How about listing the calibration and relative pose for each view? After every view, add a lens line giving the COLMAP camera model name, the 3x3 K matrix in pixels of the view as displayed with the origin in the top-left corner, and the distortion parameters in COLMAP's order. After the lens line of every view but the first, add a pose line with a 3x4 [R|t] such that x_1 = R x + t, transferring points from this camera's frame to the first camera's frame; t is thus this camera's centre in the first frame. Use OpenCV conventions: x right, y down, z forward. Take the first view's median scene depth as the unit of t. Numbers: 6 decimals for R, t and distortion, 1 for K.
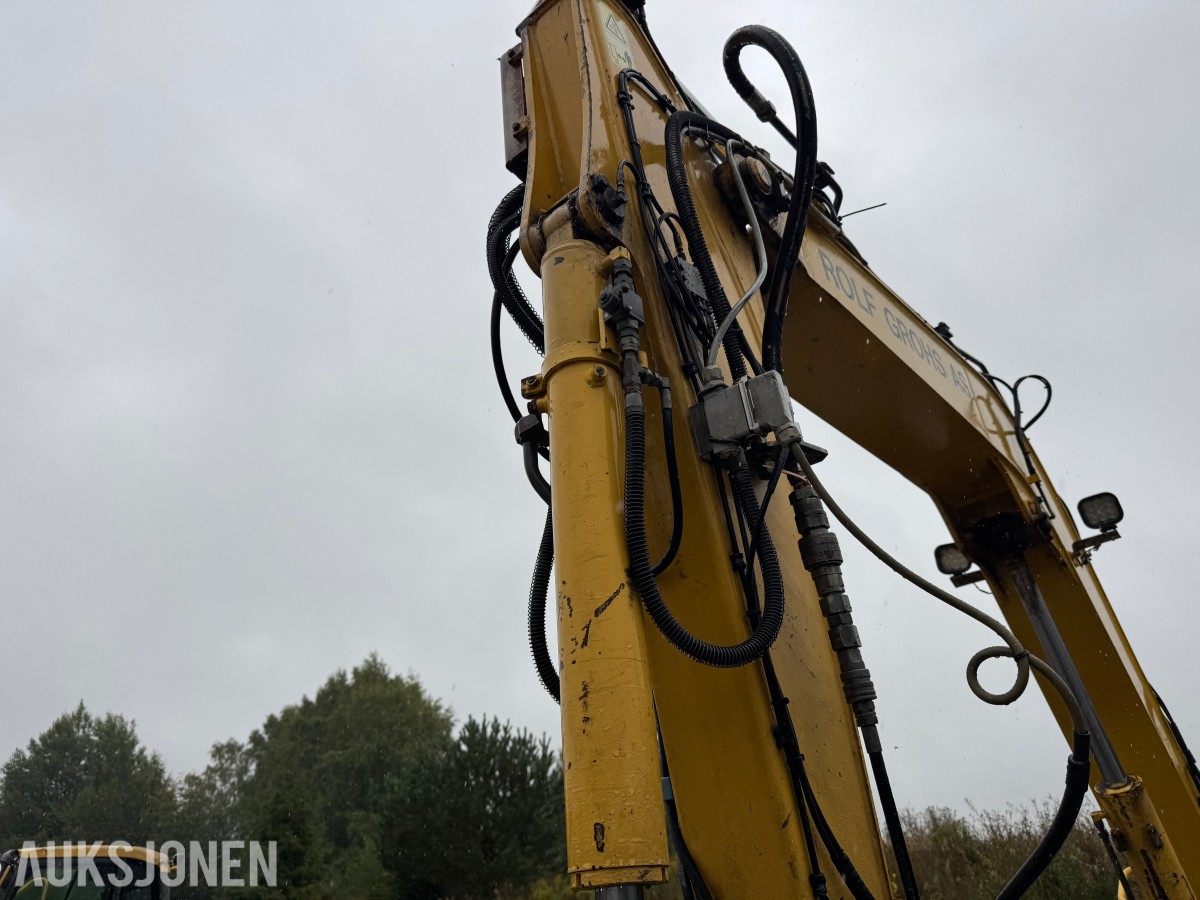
lens RADIAL K [[847.3, 0, 591.5], [0, 847.3, 447.7], [0, 0, 1]] dist [0.059279, -0.075787]
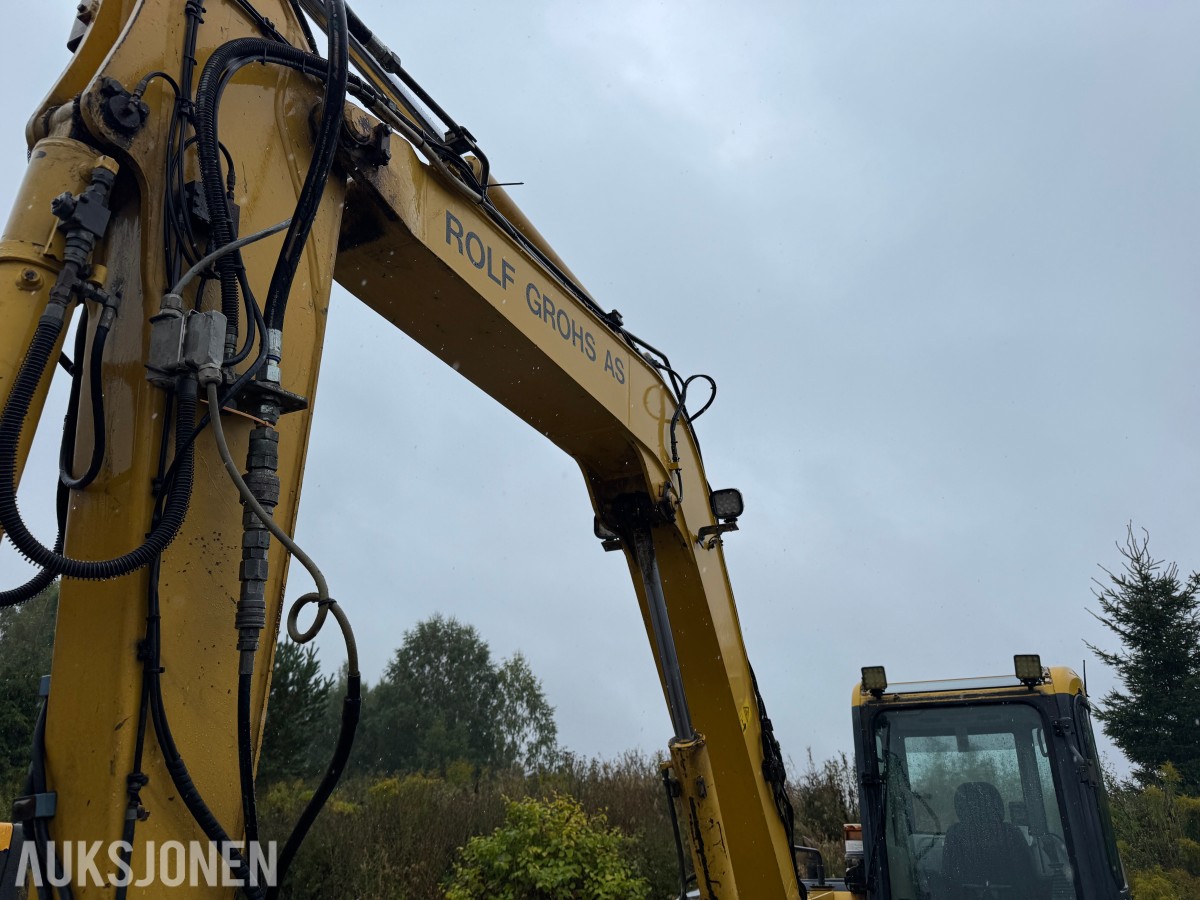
lens RADIAL K [[845.3, 0, 610.4], [0, 845.3, 446.1], [0, 0, 1]] dist [0.047233, -0.056522]
pose [[0.961747, 0.174962, 0.210787, 0.031572], [-0.189995, 0.980345, 0.053154, -0.004943], [-0.197344, -0.091170, 0.976086, -0.008304]]
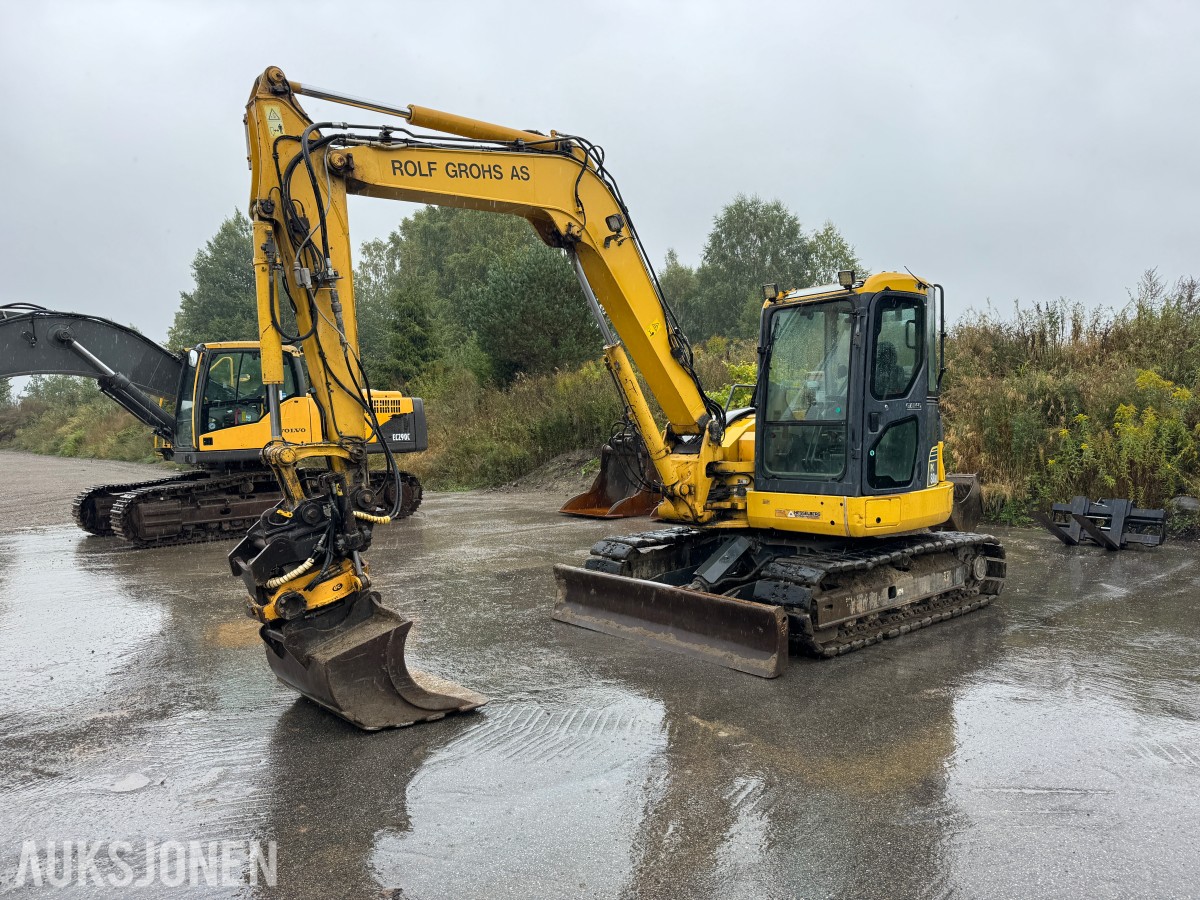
lens RADIAL K [[842.5, 0, 590.2], [0, 842.5, 447.9], [0, 0, 1]] dist [0.125304, -0.202187]
pose [[0.988826, 0.030616, -0.145898, 0.137107], [0.053939, 0.838899, 0.541608, -0.094635], [0.138975, -0.543425, 0.827874, -0.163811]]
